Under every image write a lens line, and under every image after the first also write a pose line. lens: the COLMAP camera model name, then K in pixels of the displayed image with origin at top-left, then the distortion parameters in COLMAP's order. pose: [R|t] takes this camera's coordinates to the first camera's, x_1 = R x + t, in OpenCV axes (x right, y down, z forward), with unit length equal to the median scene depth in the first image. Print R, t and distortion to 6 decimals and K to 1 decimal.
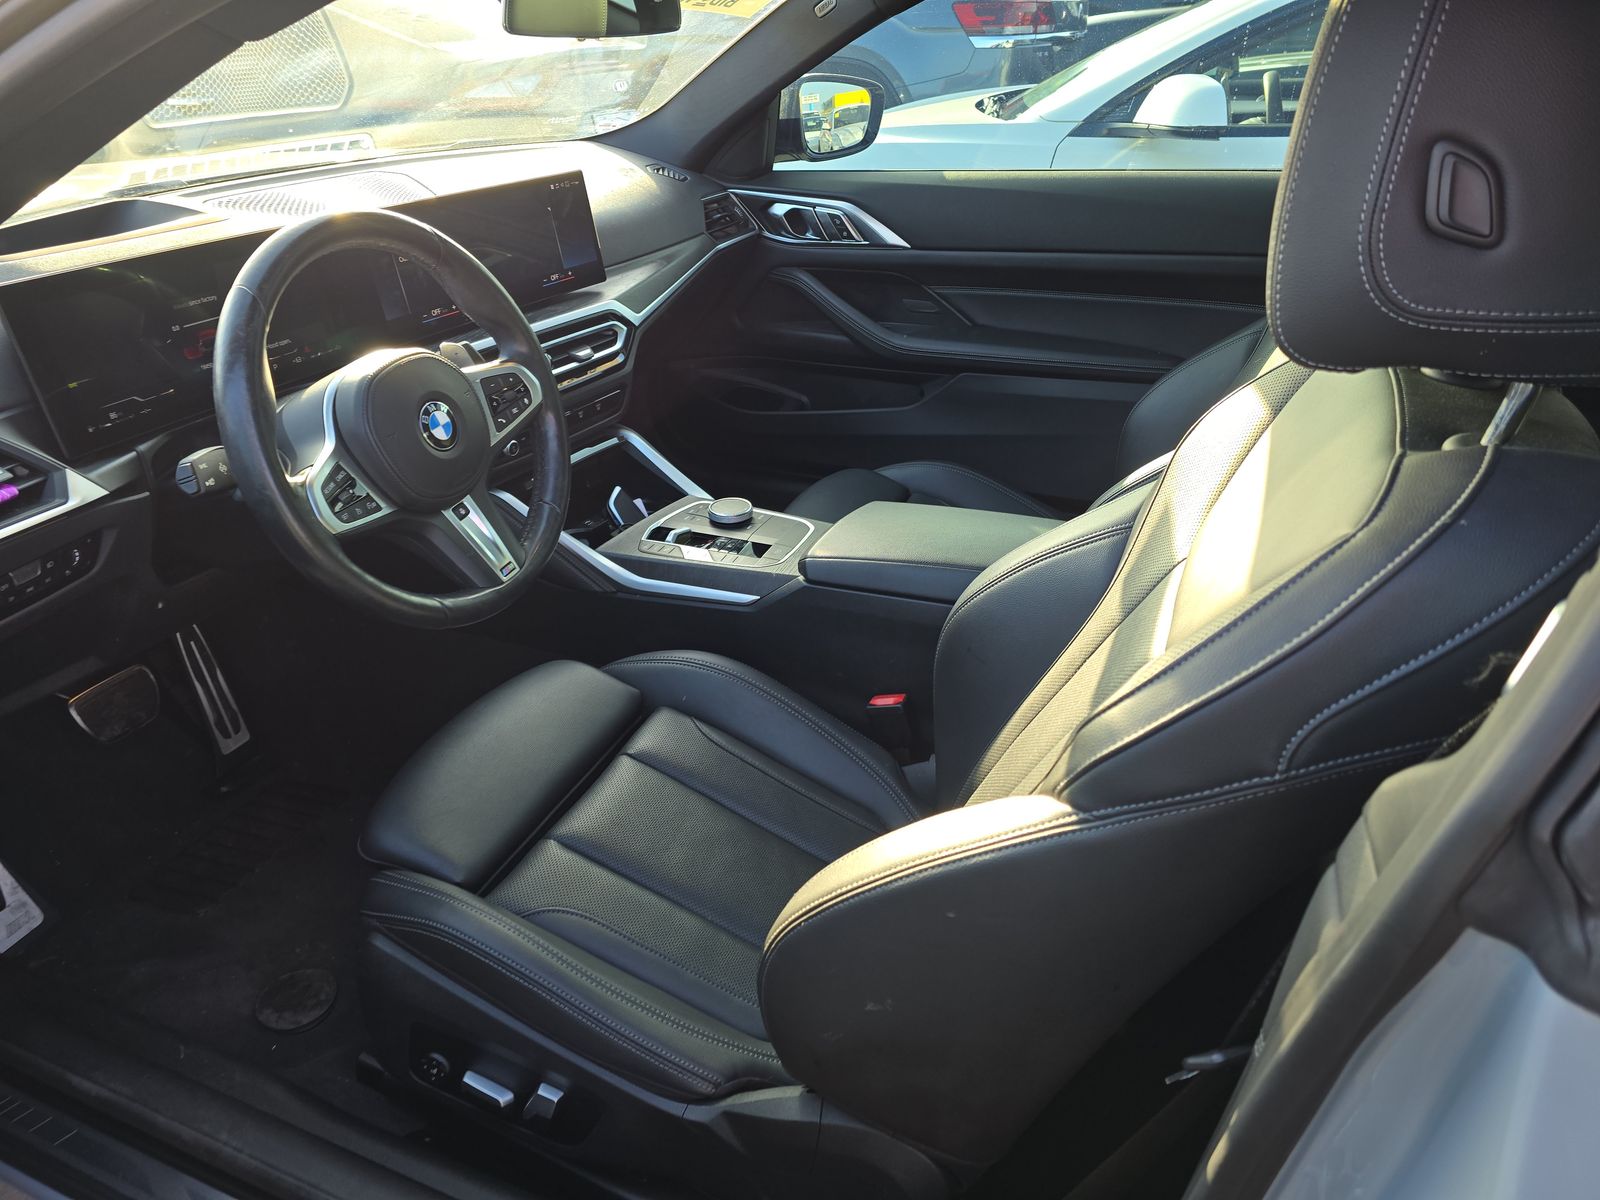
lens RADIAL K [[1112.6, 0, 800.0], [0, 1112.6, 600.0], [0, 0, 1]] dist [0.041017, -0.056723]
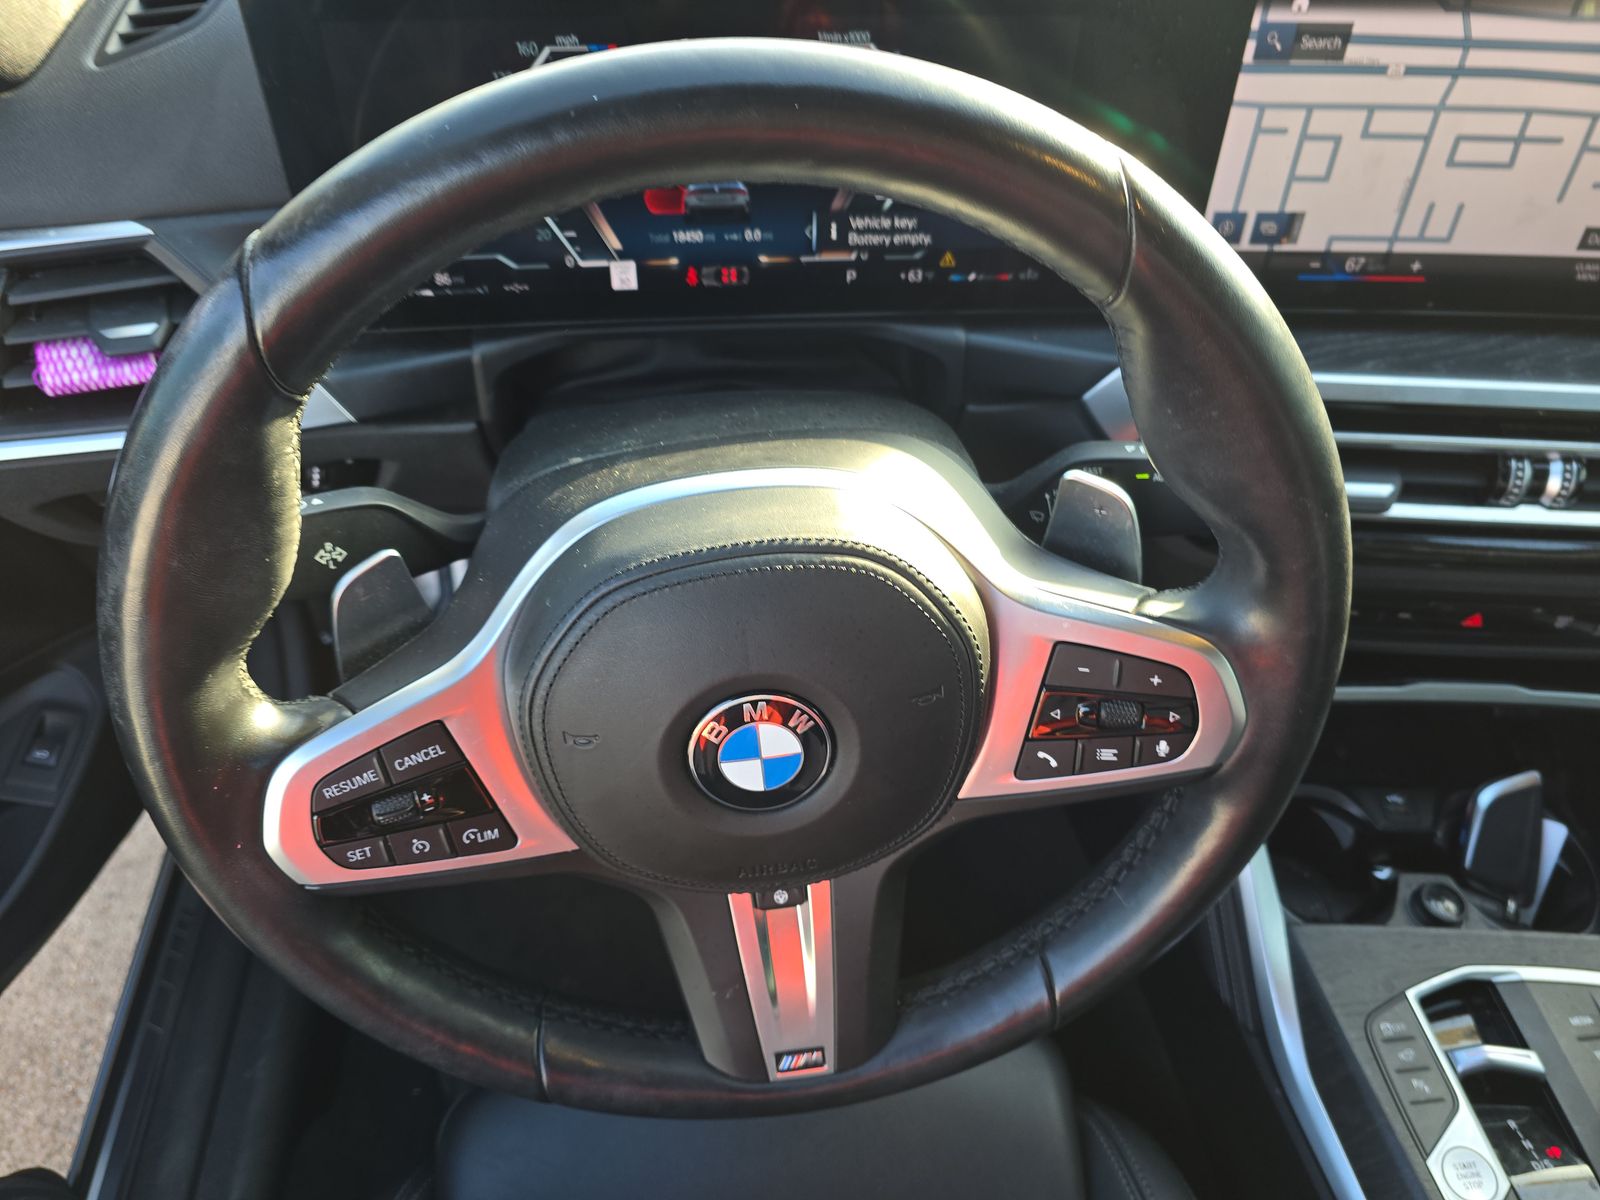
lens RADIAL K [[1112.6, 0, 800.0], [0, 1112.6, 600.0], [0, 0, 1]] dist [0.041017, -0.056723]
pose [[0.490453, 0.659246, -0.569957, -0.115526], [-0.443168, 0.751813, 0.488241, -0.266611], [0.750372, 0.013127, 0.660886, 0.582447]]
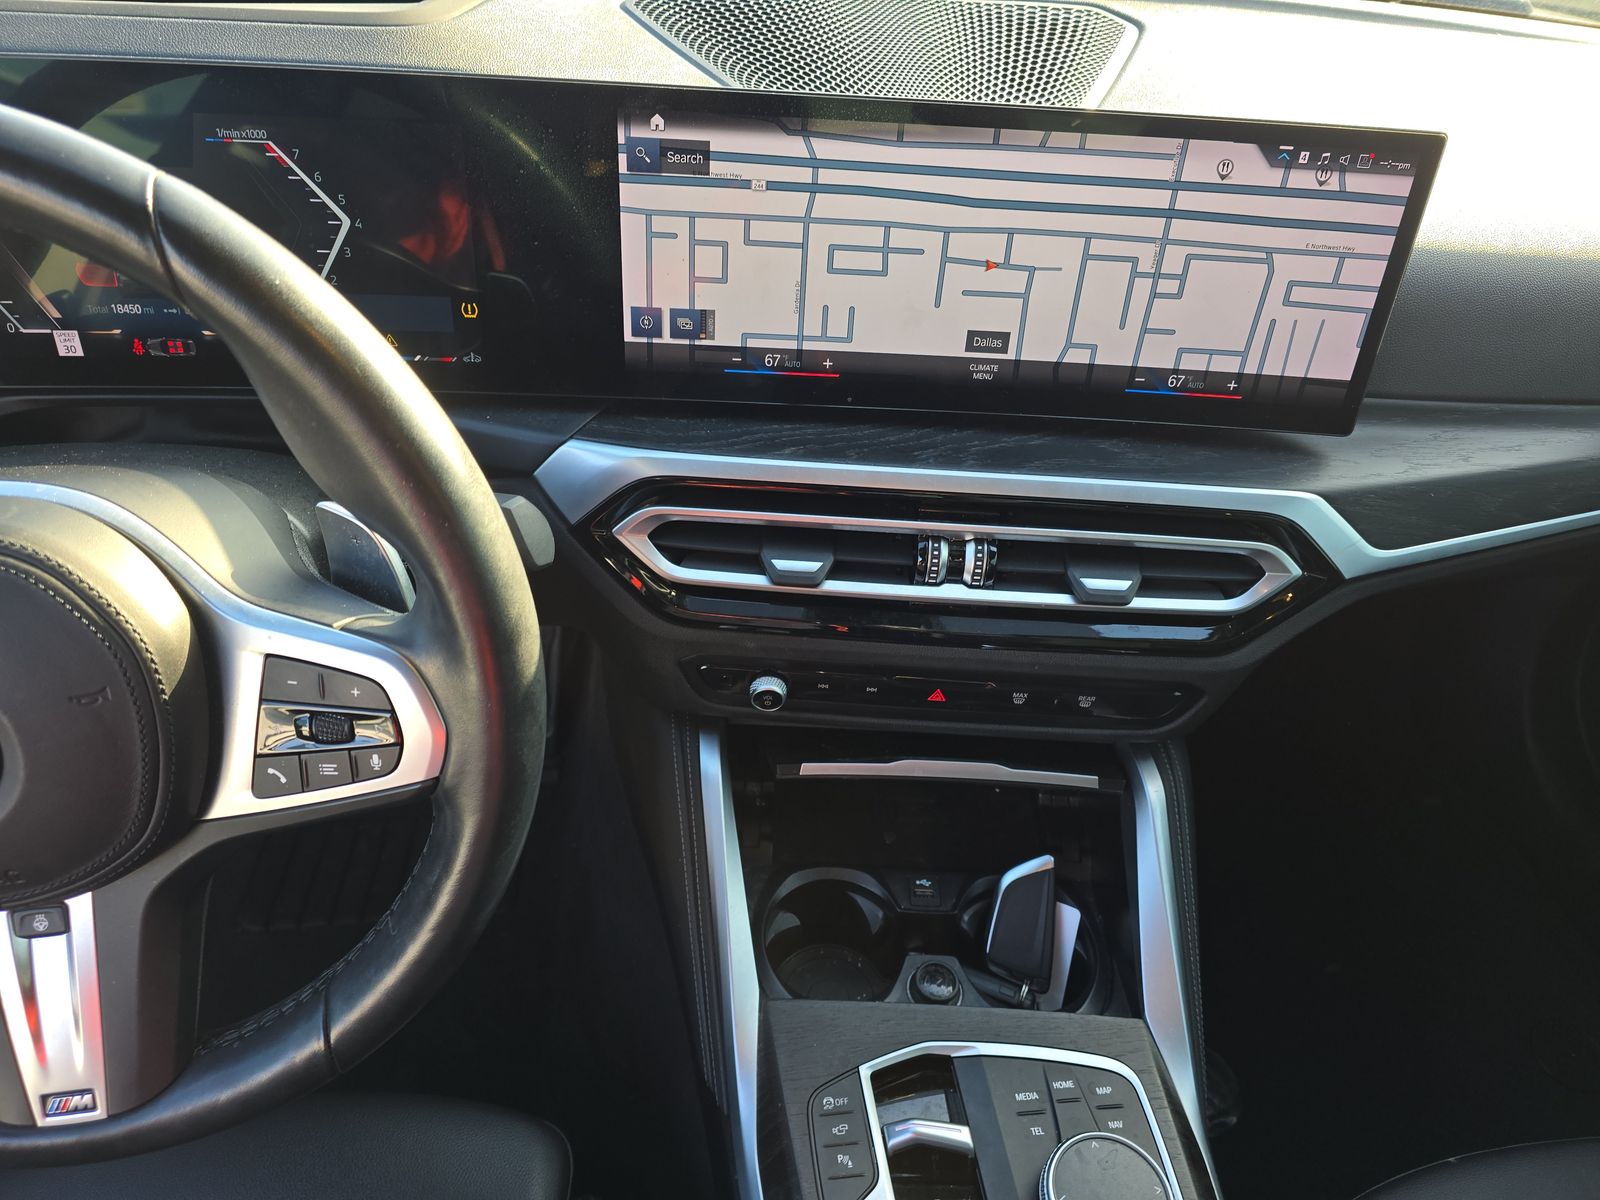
lens RADIAL K [[1112.6, 0, 800.0], [0, 1112.6, 600.0], [0, 0, 1]] dist [0.041017, -0.056723]
pose [[0.515907, 0.577580, -0.632646, 0.004196], [-0.479549, 0.806678, 0.345403, -0.325867], [0.709839, 0.125189, 0.693149, 0.703103]]
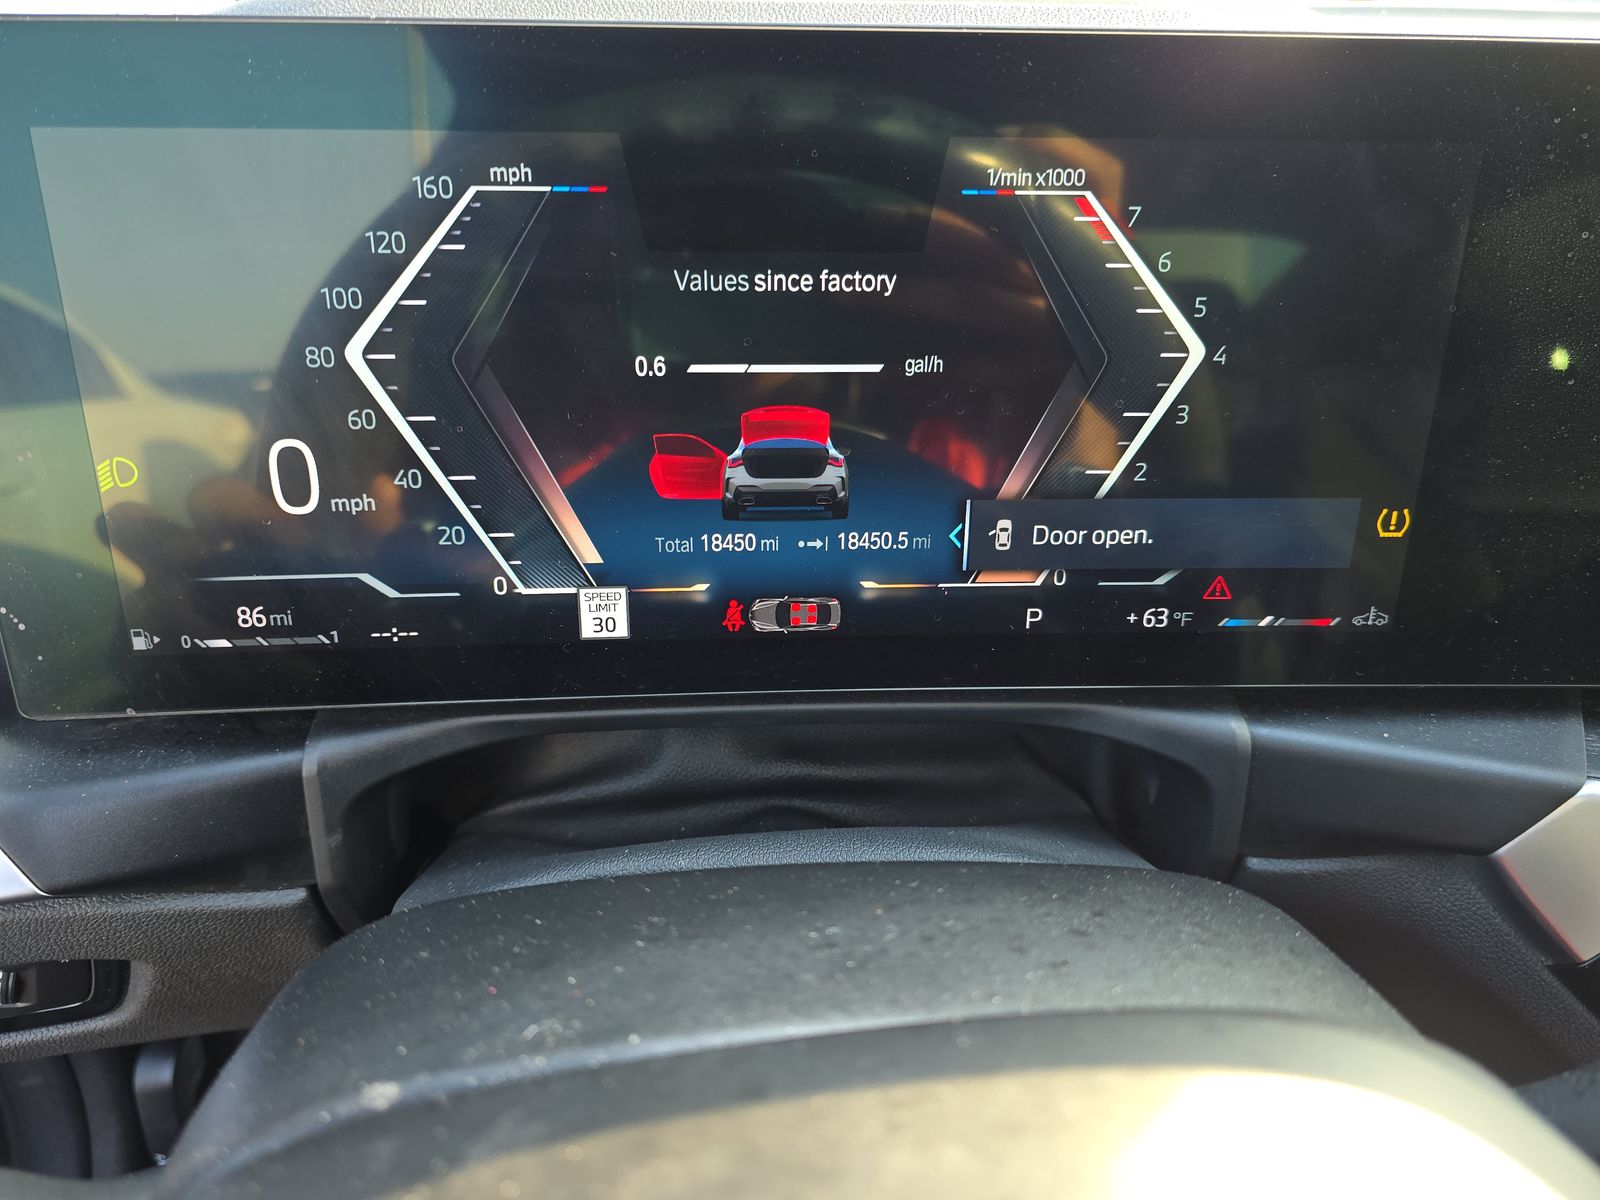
lens RADIAL K [[1112.6, 0, 800.0], [0, 1112.6, 600.0], [0, 0, 1]] dist [0.041017, -0.056723]
pose [[0.467779, 0.437780, -0.767810, -0.262079], [-0.440768, 0.868529, 0.226674, -0.201952], [0.766098, 0.232392, 0.599239, 0.691128]]
